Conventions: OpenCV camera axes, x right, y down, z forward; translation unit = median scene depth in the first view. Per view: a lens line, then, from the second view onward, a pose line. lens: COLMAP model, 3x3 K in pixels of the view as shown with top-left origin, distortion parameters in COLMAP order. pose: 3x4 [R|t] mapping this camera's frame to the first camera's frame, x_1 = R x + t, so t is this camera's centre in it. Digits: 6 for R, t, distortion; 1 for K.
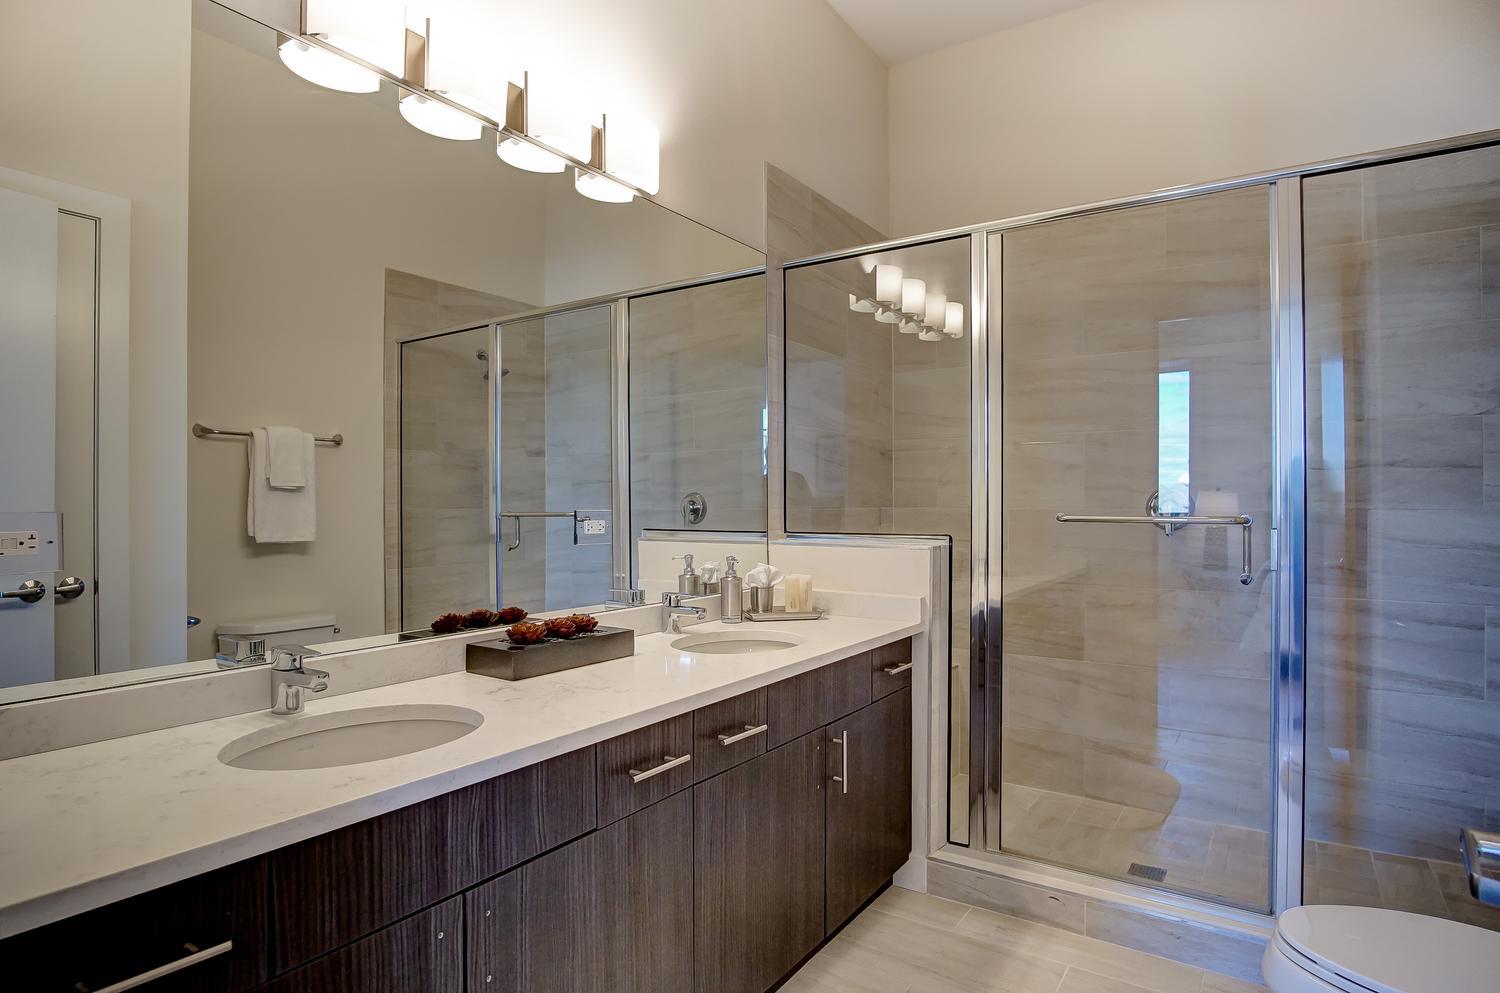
lens RADIAL K [[802.0, 0, 750.0], [0, 802.0, 496.5], [0, 0, 1]] dist [-0.020223, 0.002576]
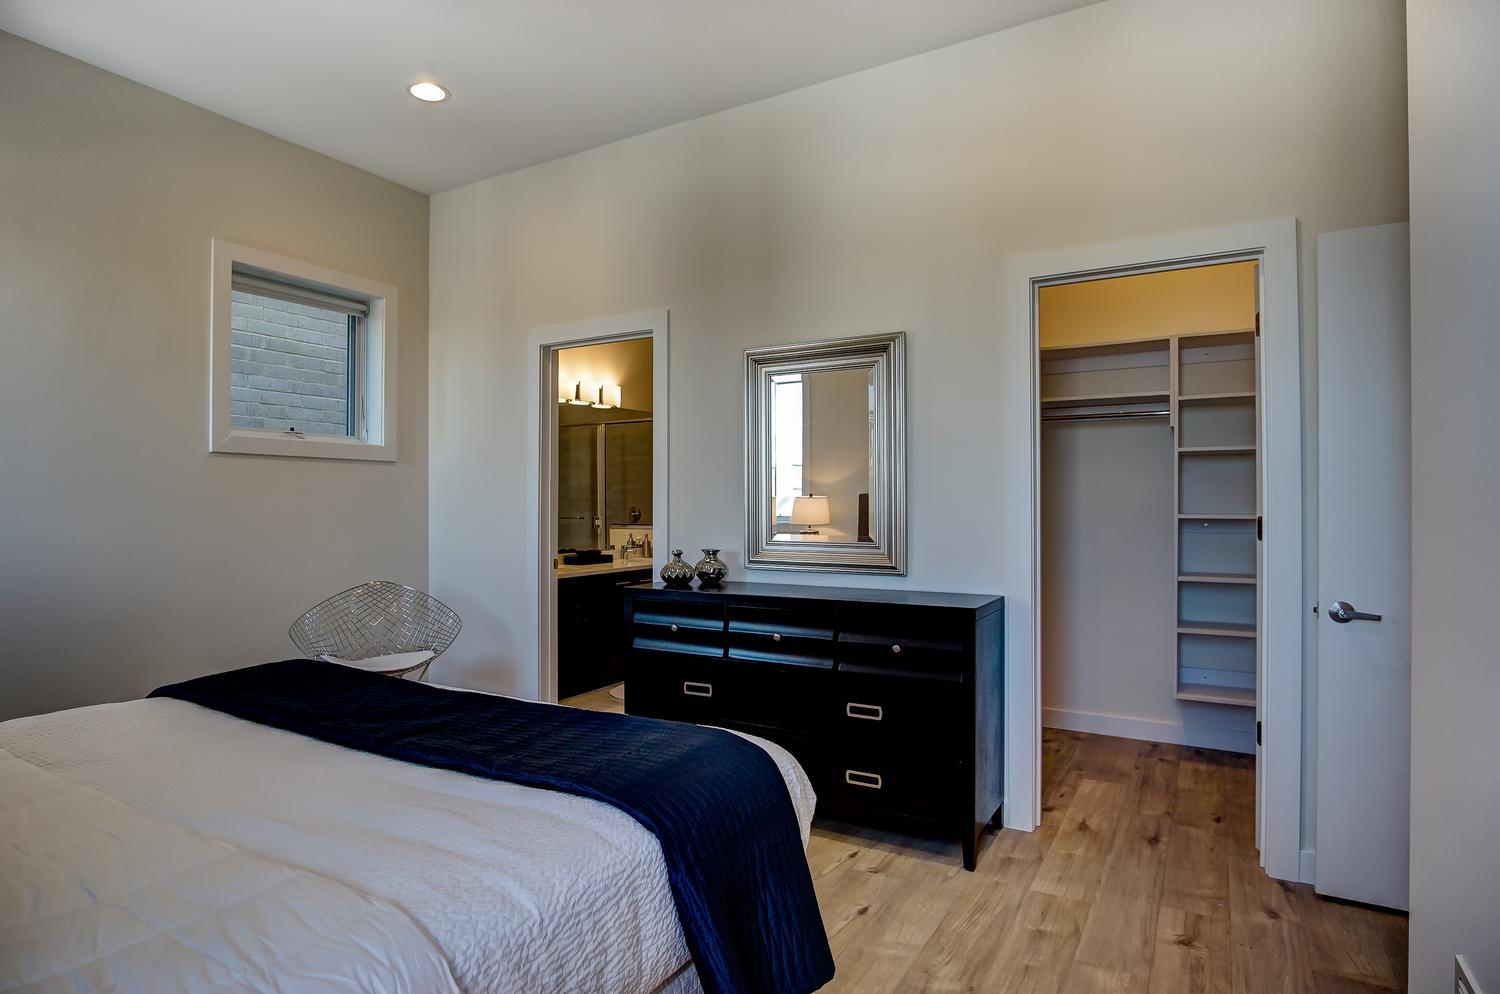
lens RADIAL K [[802.0, 0, 750.0], [0, 802.0, 497.0], [0, 0, 1]] dist [-0.020223, 0.002576]
pose [[0.997772, 0.001678, 0.066701, 0.144112], [-0.001613, 0.999998, -0.001033, -0.046972], [-0.066703, 0.000923, 0.997772, -1.723006]]
